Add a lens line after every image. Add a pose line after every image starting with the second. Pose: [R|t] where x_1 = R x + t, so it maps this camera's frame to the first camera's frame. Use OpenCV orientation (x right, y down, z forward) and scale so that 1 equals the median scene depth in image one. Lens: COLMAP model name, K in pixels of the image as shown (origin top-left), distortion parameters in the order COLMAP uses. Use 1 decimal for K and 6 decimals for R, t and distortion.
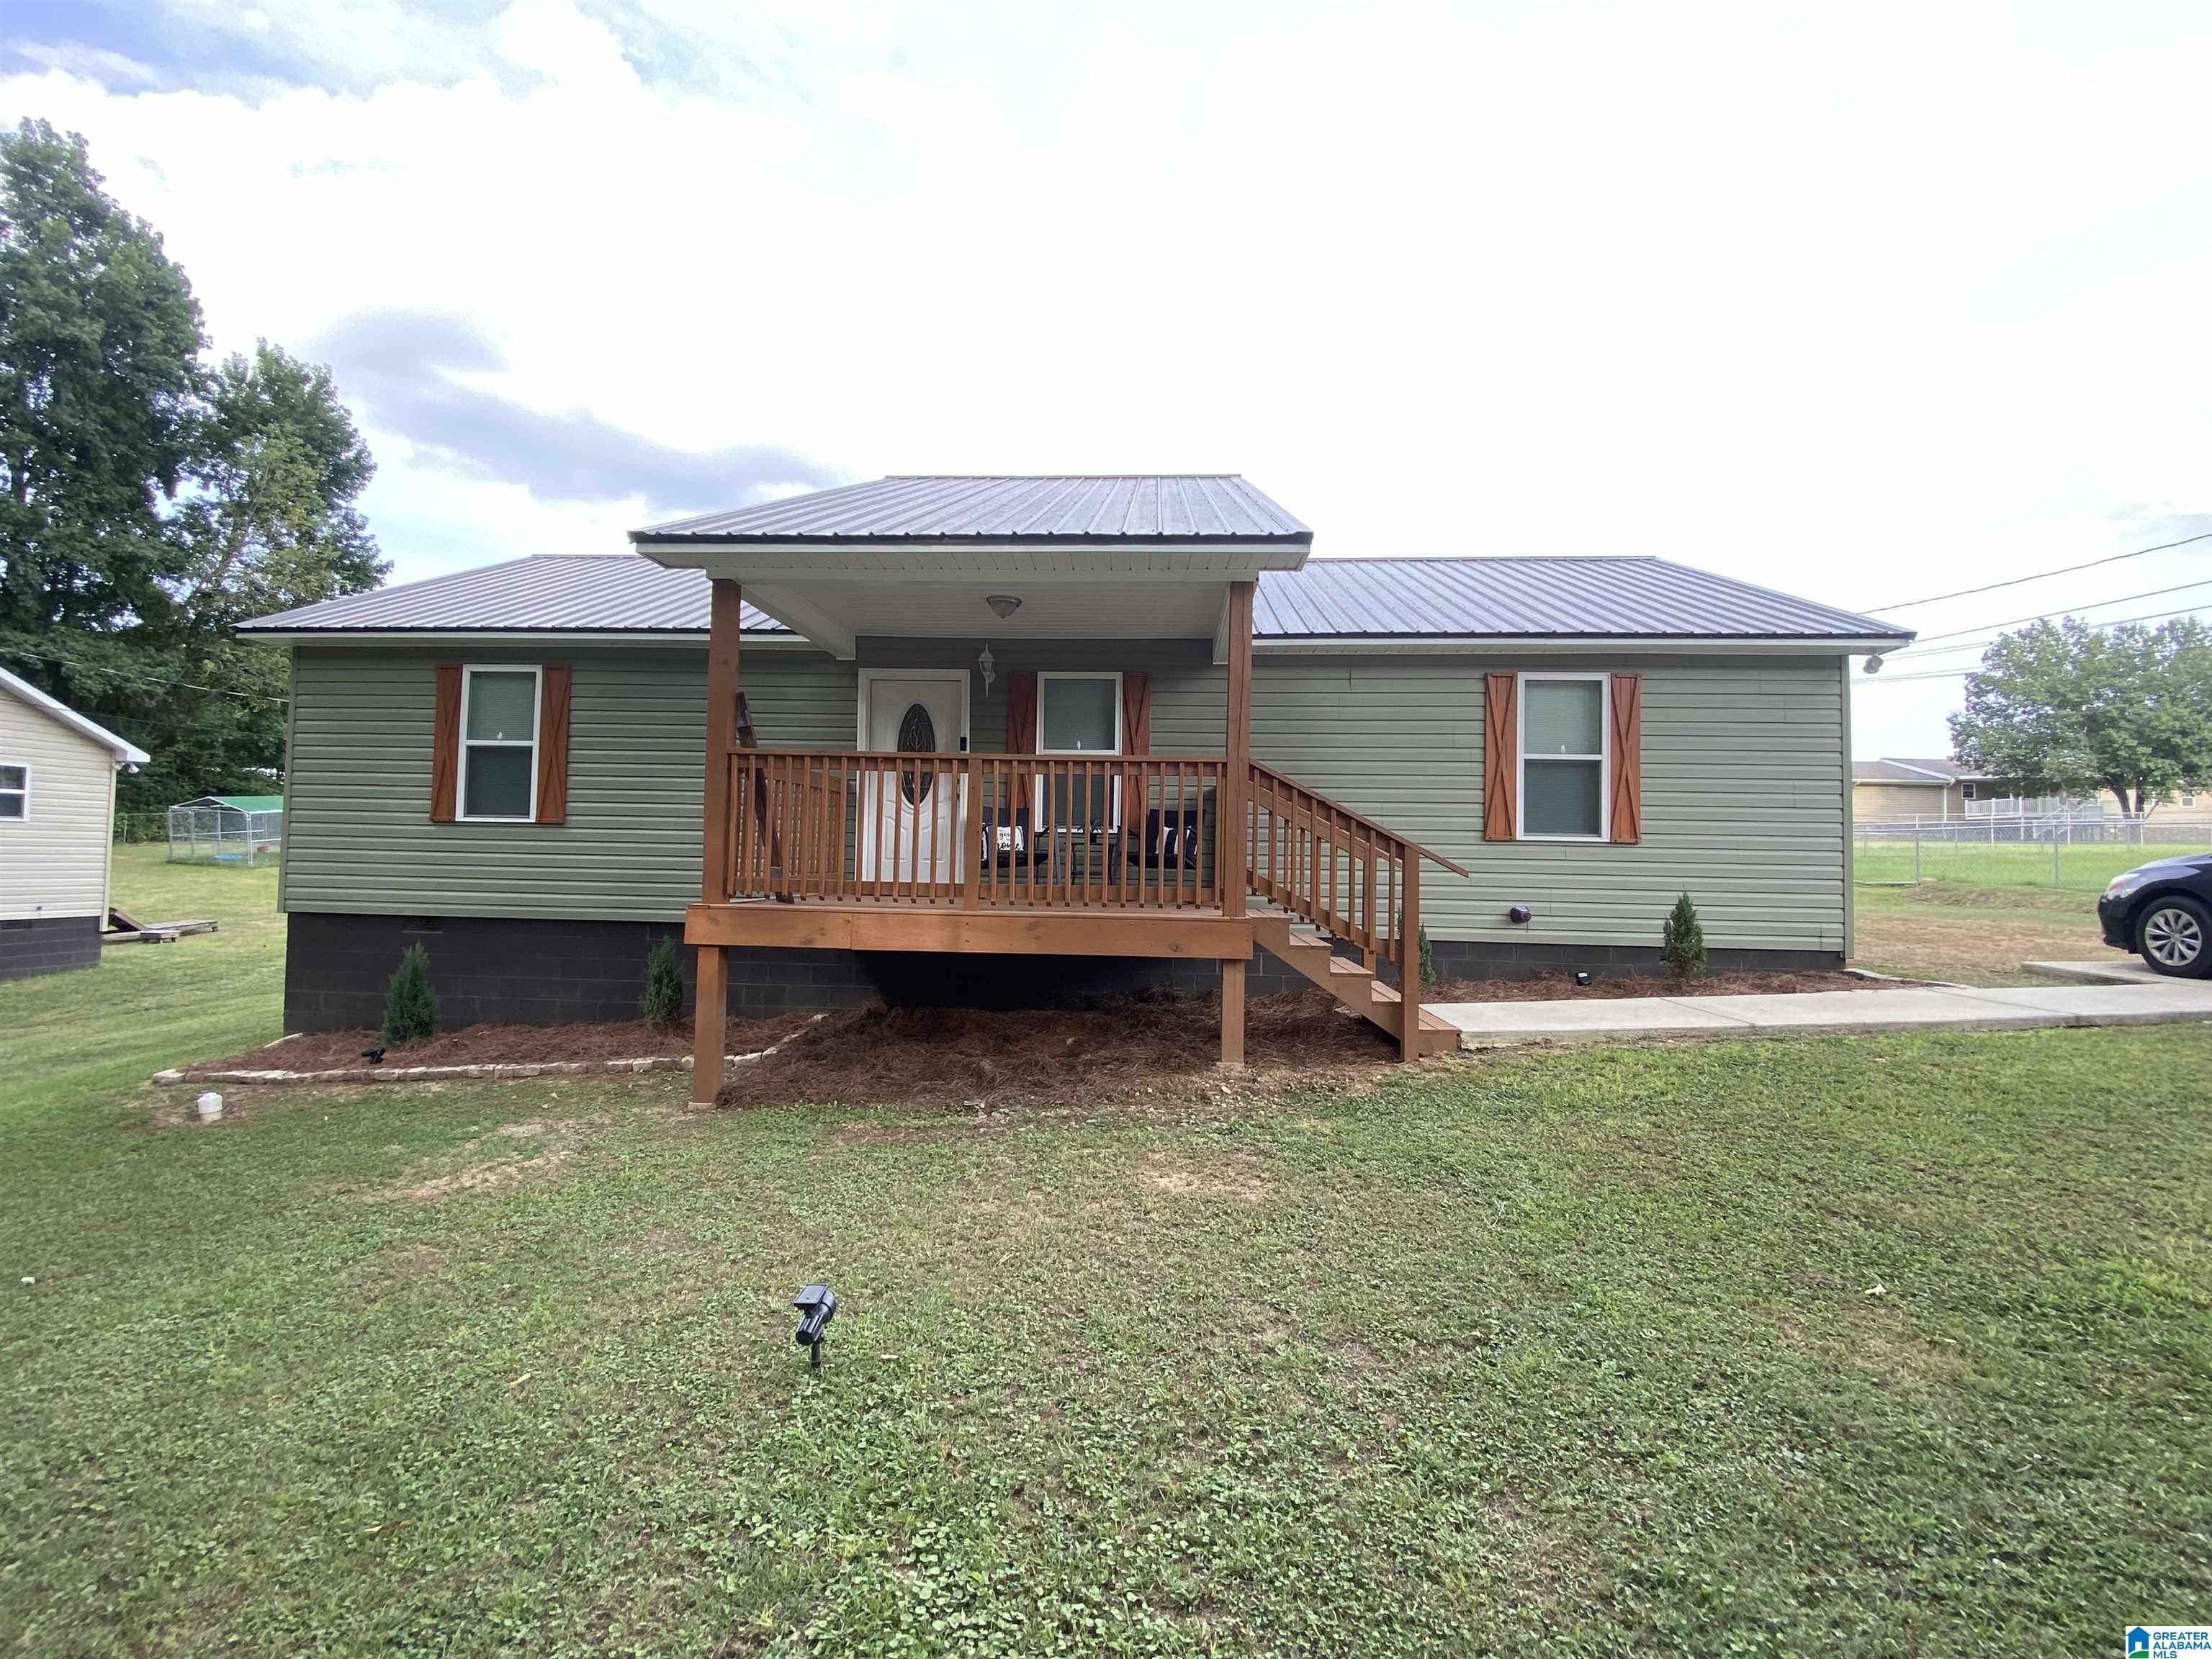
lens RADIAL K [[899.6, 0, 1106.0], [0, 899.6, 829.5], [0, 0, 1]] dist [0.022992, -0.017771]
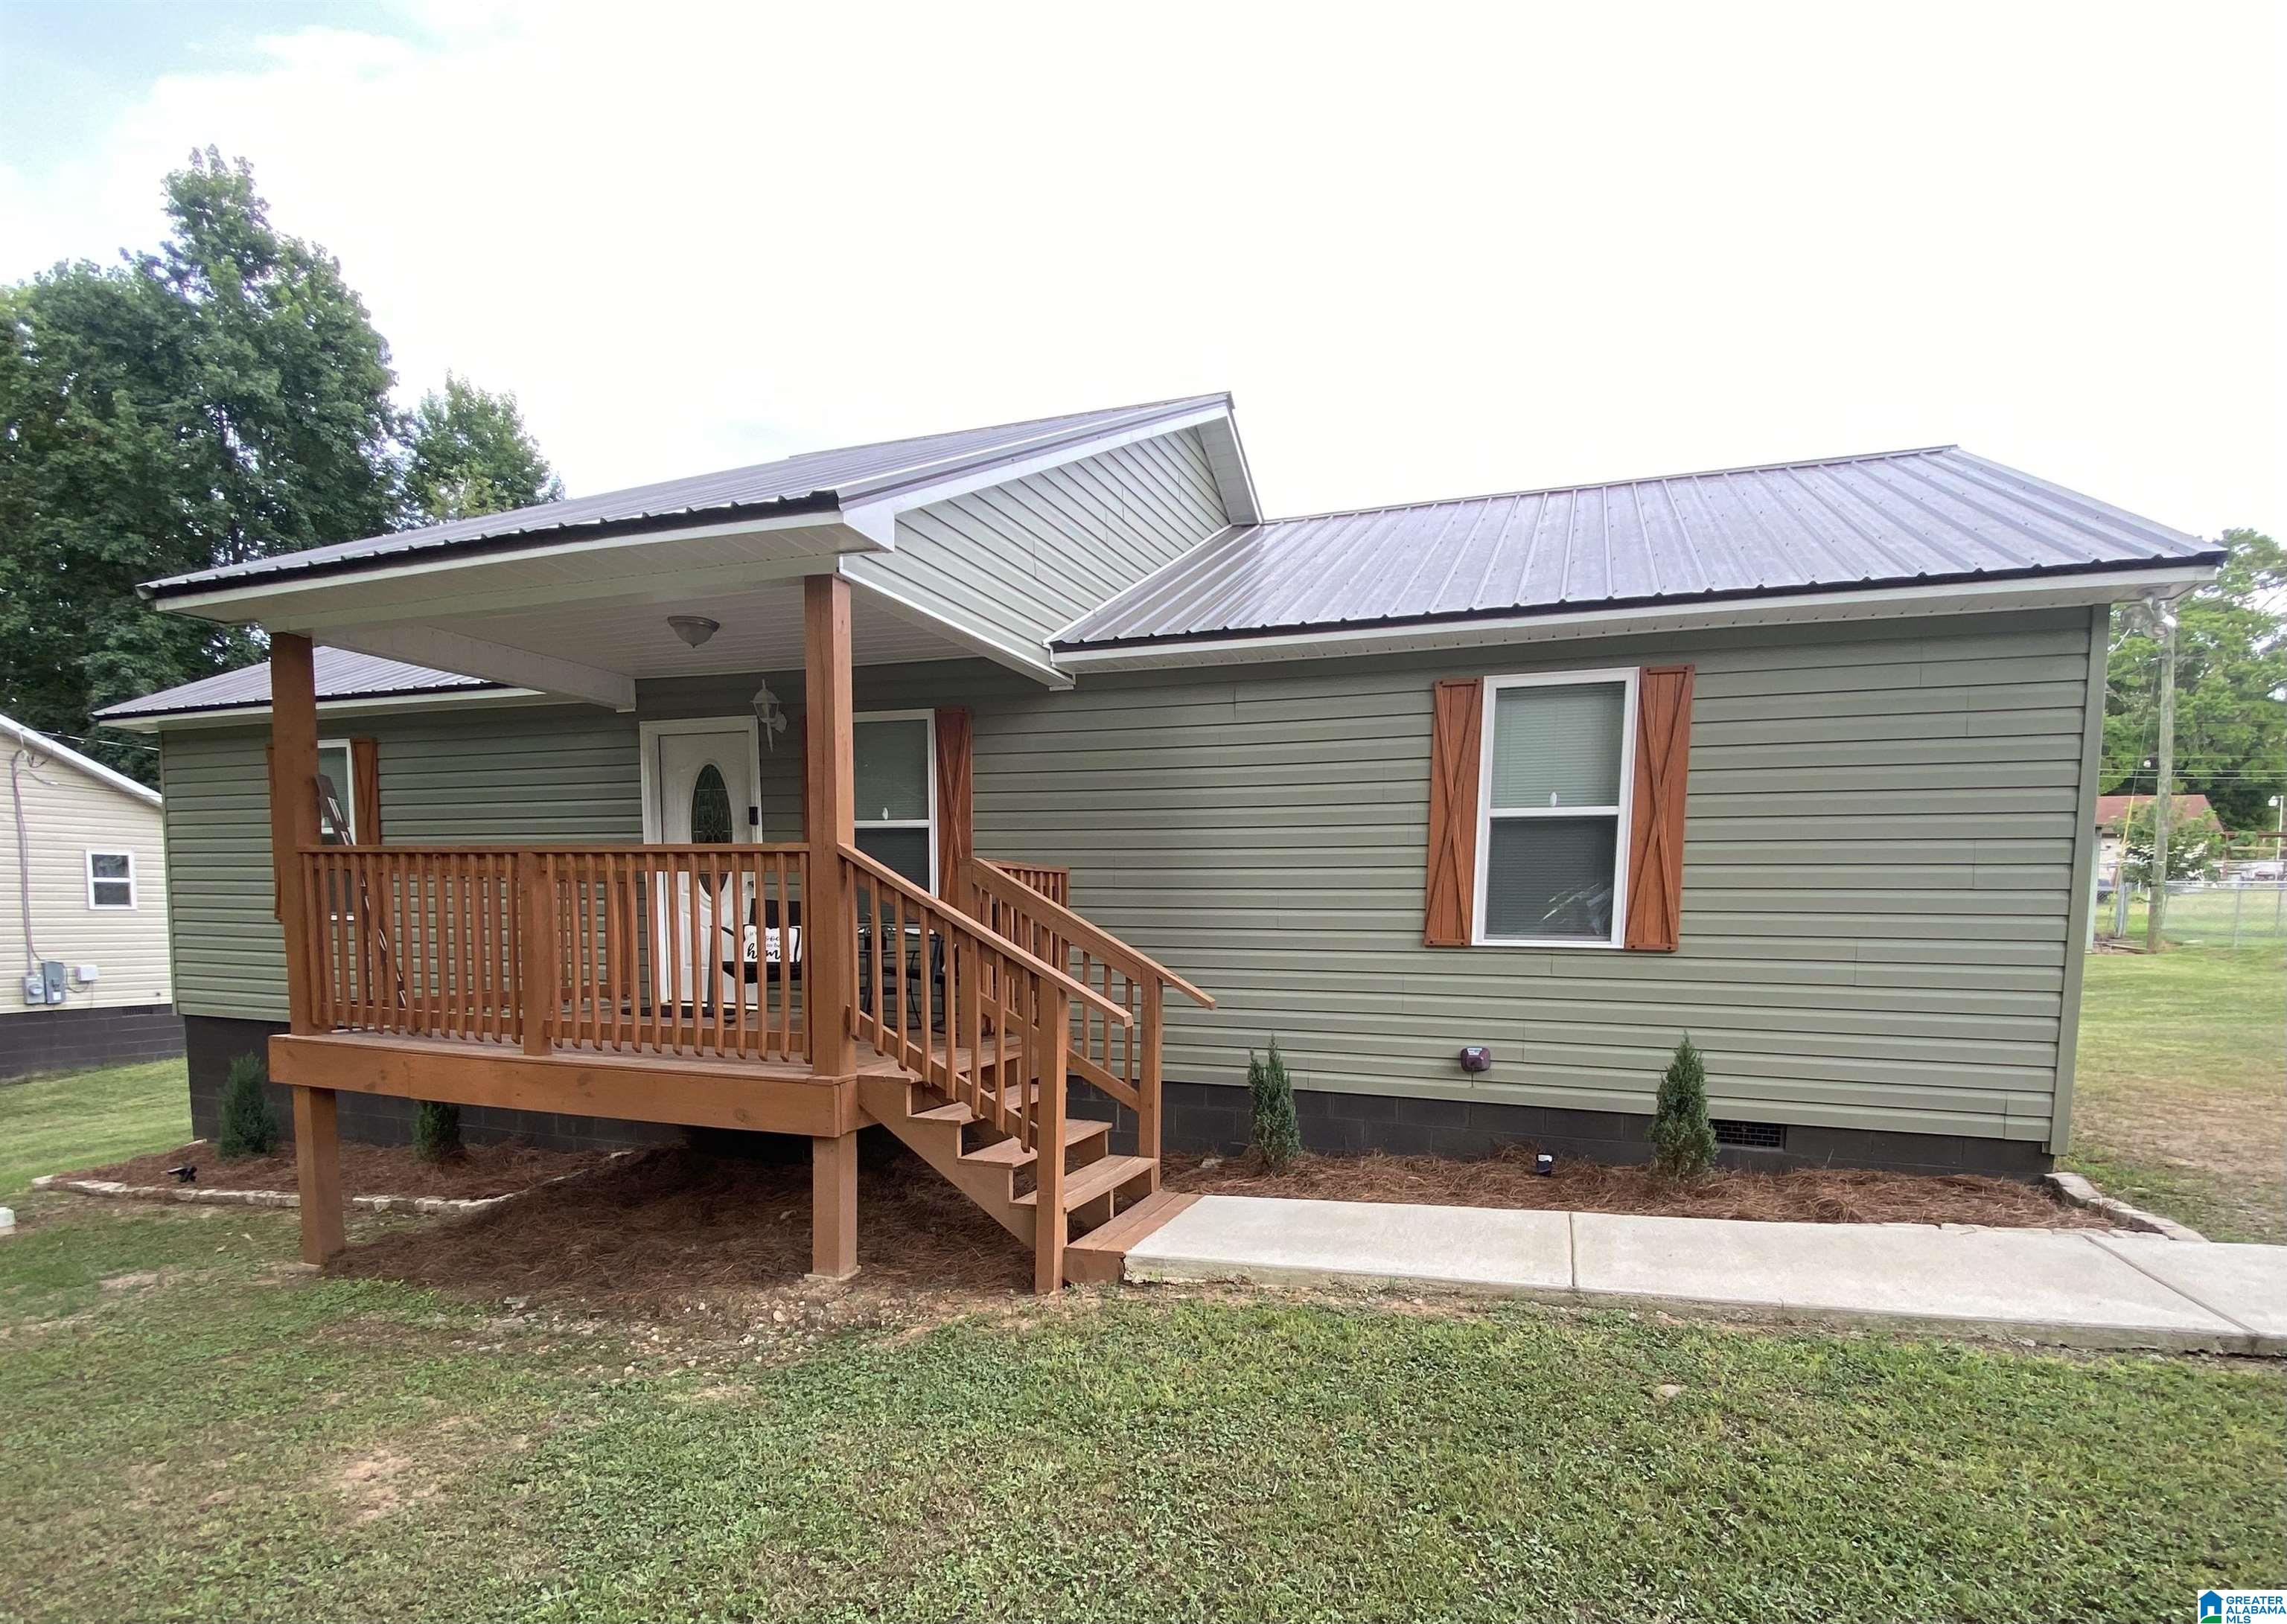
lens RADIAL K [[1095.5, 0, 1230.1], [0, 1095.5, 1015.5], [0, 0, 1]] dist [0.024111, -0.019807]
pose [[0.962461, 0.020297, -0.270660, 0.495241], [0.012392, 0.992874, 0.118522, -0.032973], [0.271137, -0.117427, 0.955351, 0.197699]]
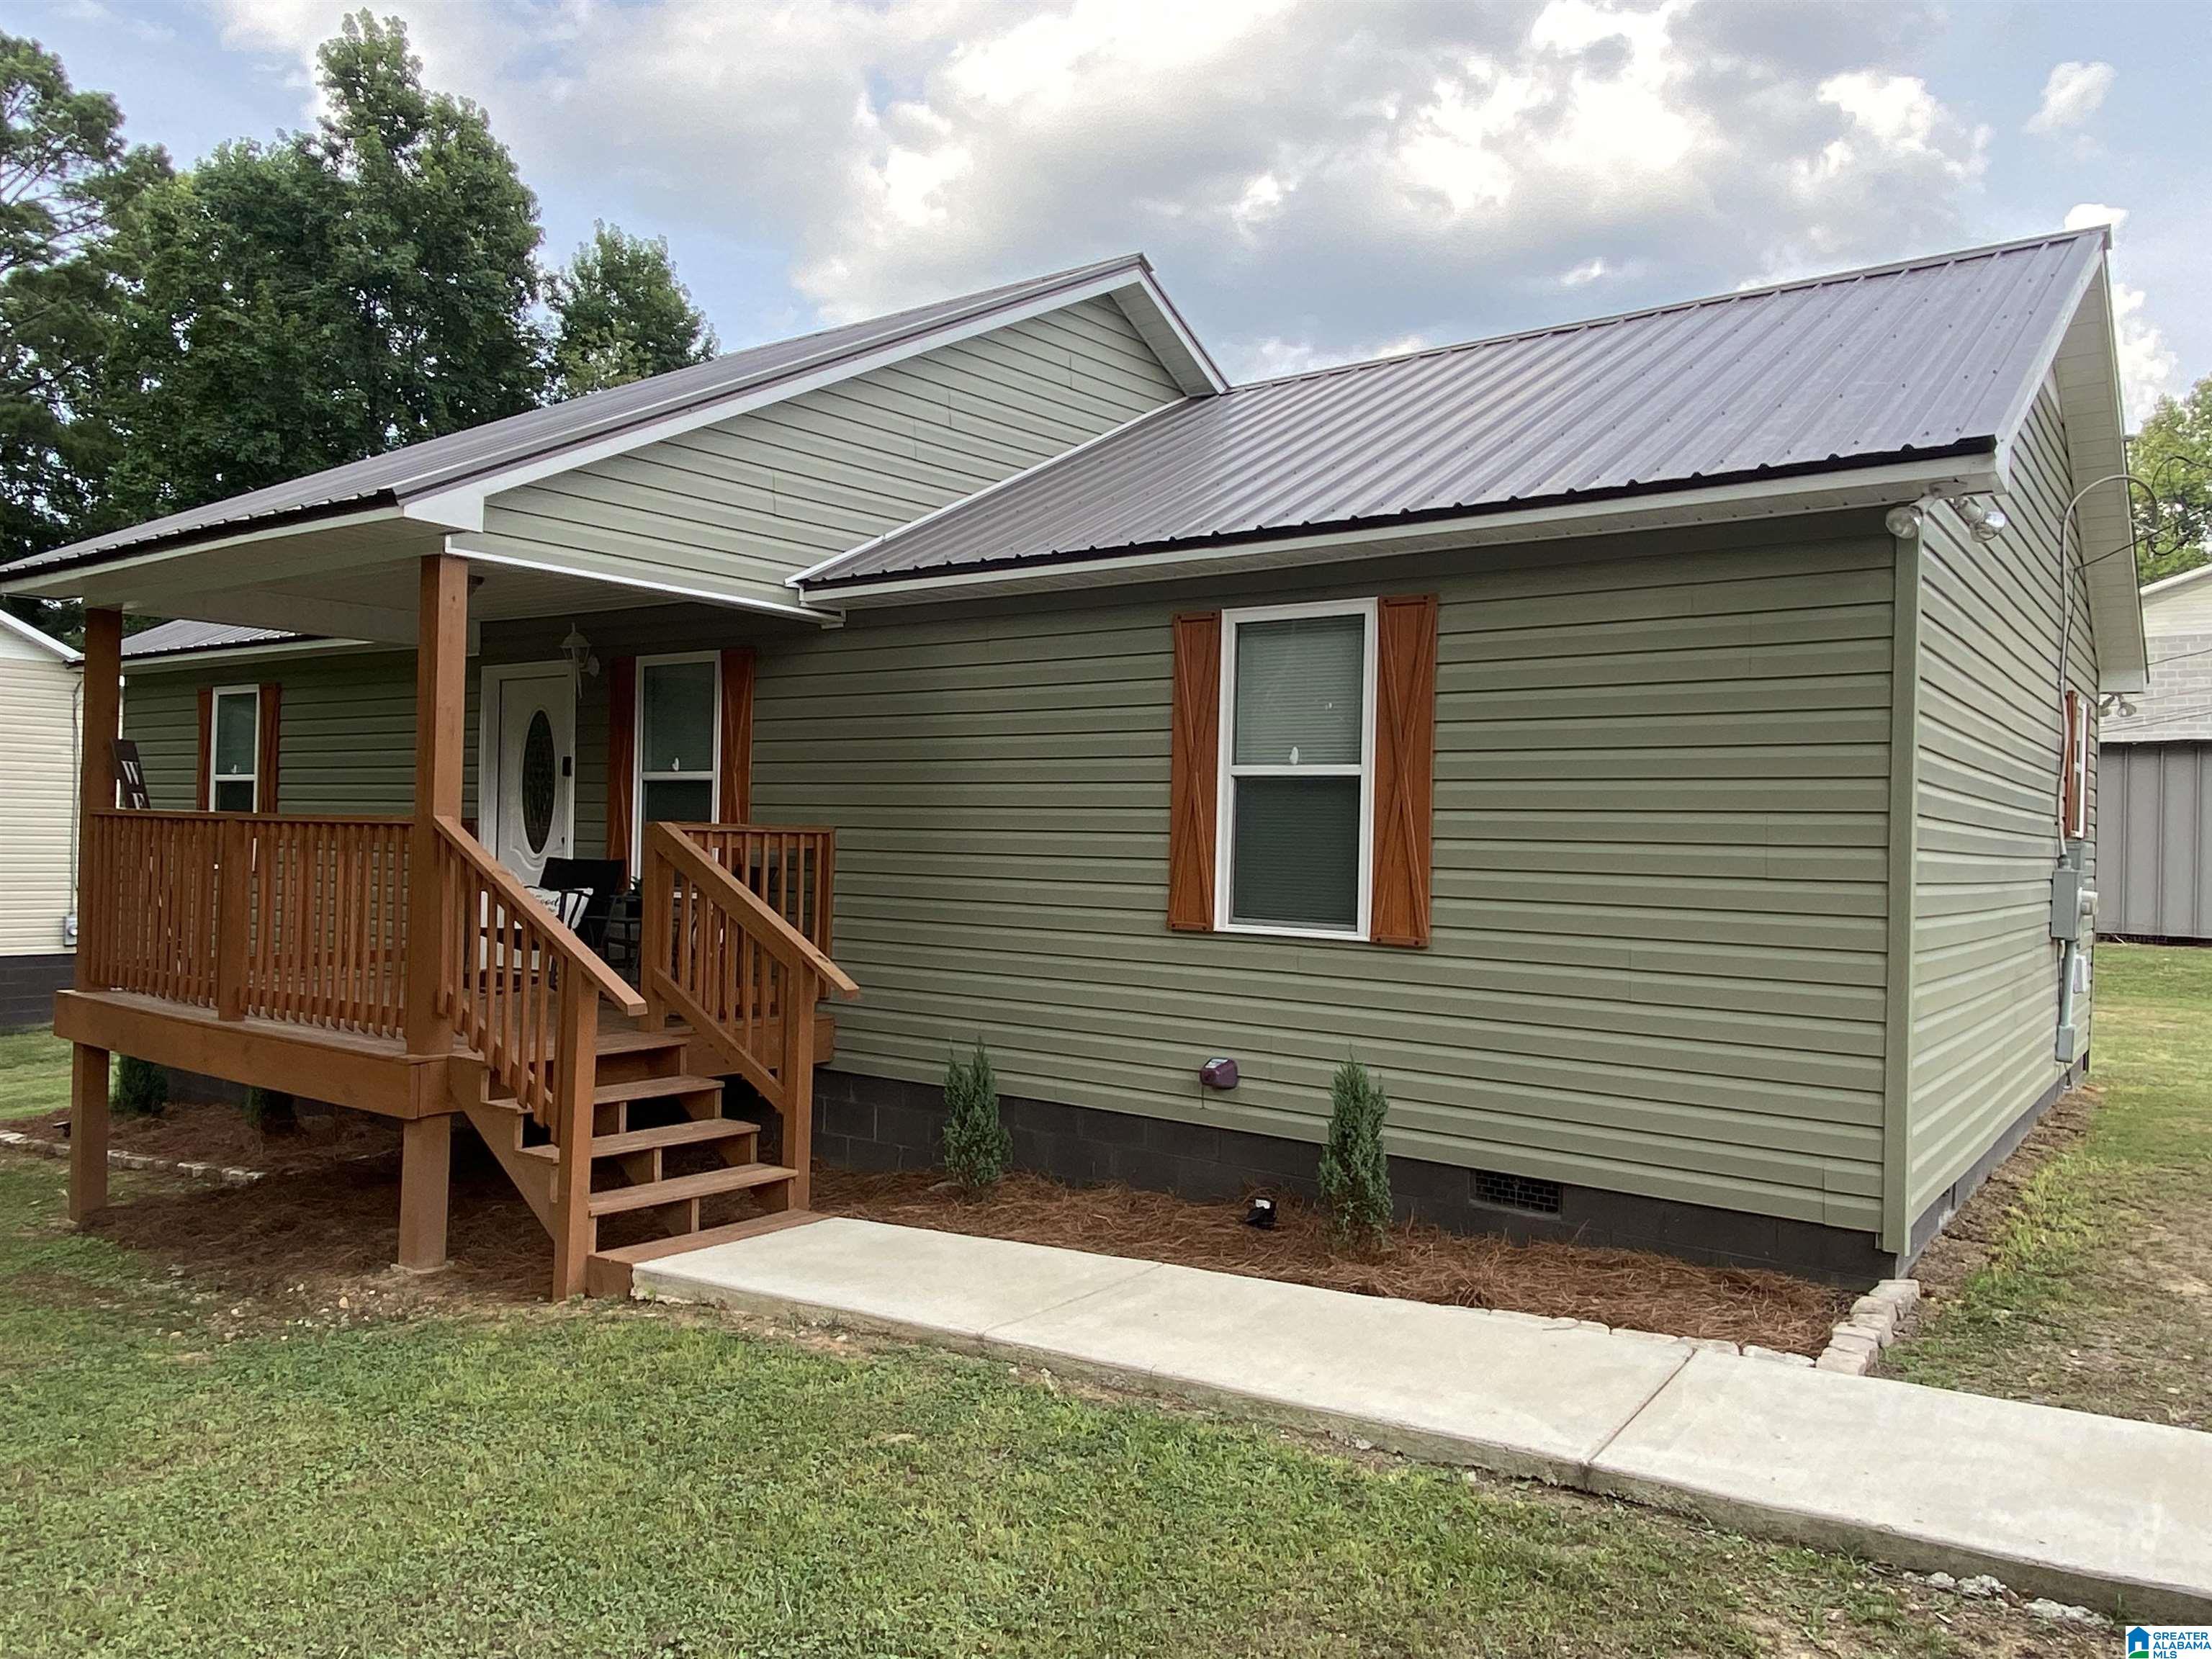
lens RADIAL K [[1592.9, 0, 1176.2], [0, 1592.9, 835.0], [0, 0, 1]] dist [0.089546, -0.101935]
pose [[0.838269, 0.001157, -0.545255, 0.930807], [0.009028, 0.999831, 0.016001, -0.058566], [0.545182, -0.018336, 0.838117, 0.212262]]
